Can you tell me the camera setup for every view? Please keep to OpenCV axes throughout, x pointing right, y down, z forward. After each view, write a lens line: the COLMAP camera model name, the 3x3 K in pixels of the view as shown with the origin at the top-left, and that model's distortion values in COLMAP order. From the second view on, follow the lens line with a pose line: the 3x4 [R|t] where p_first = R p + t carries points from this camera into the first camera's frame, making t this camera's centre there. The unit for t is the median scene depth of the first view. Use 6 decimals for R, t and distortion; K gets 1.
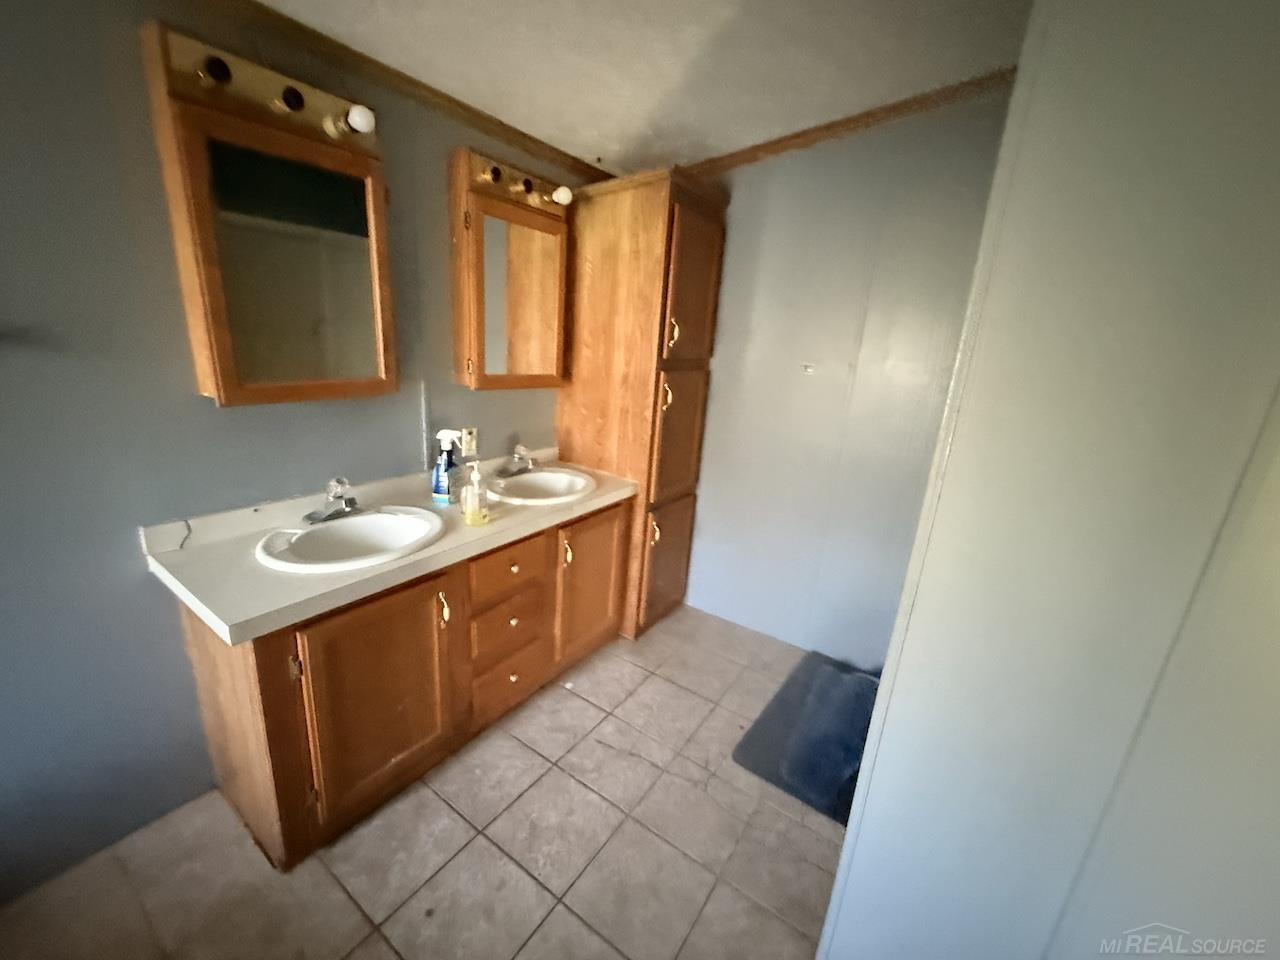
lens RADIAL K [[505.8, 0, 640.0], [0, 505.8, 480.0], [0, 0, 1]] dist [0.001027, 0.000200]
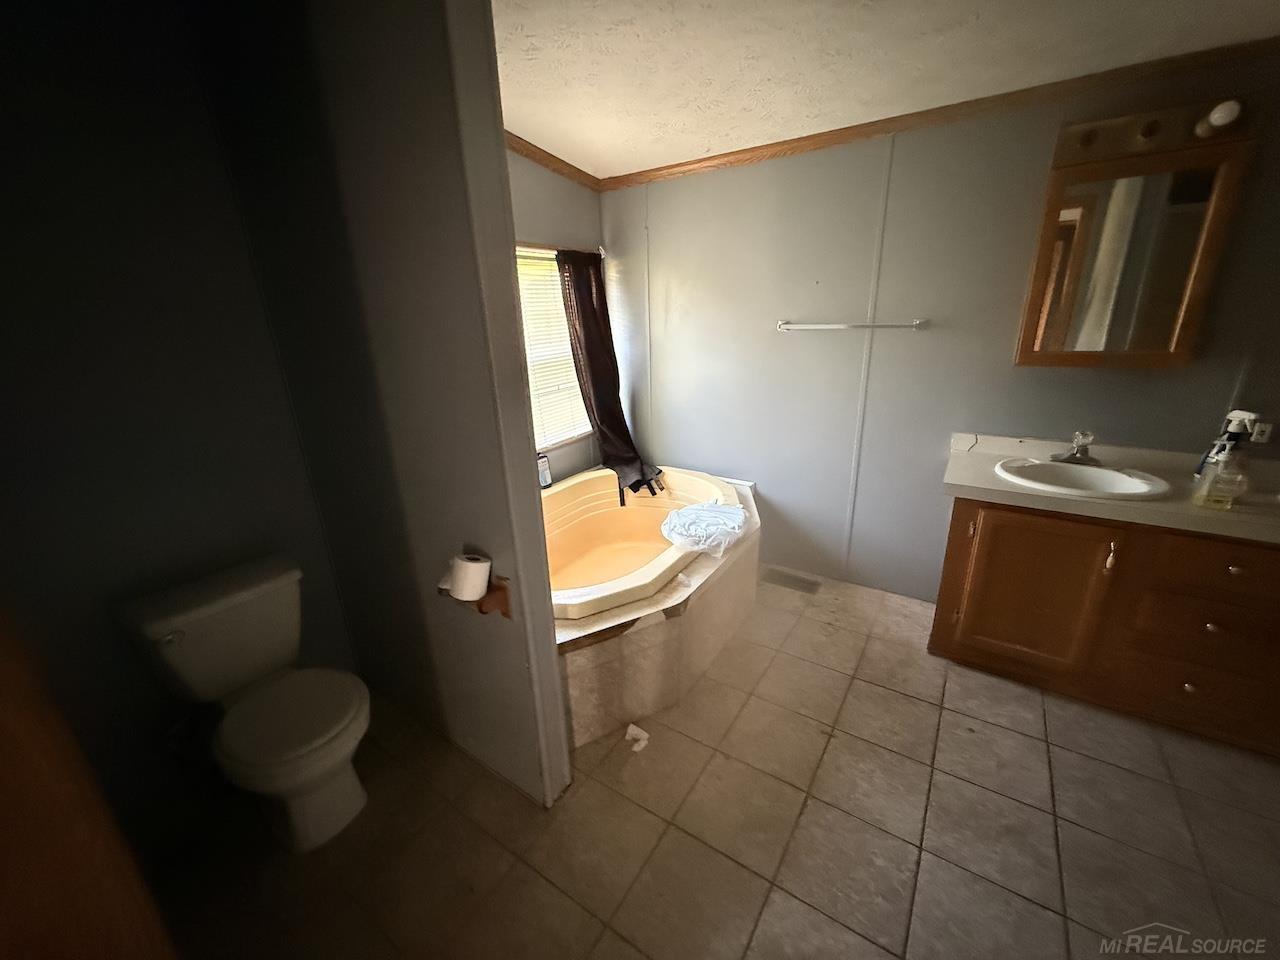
lens RADIAL K [[505.8, 0, 640.0], [0, 505.8, 480.0], [0, 0, 1]] dist [0.001027, 0.000200]
pose [[0.003243, 0.245906, -0.969288, 0.669193], [-0.244439, 0.940084, 0.237679, 0.085601], [0.969659, 0.236161, 0.063158, -0.120282]]
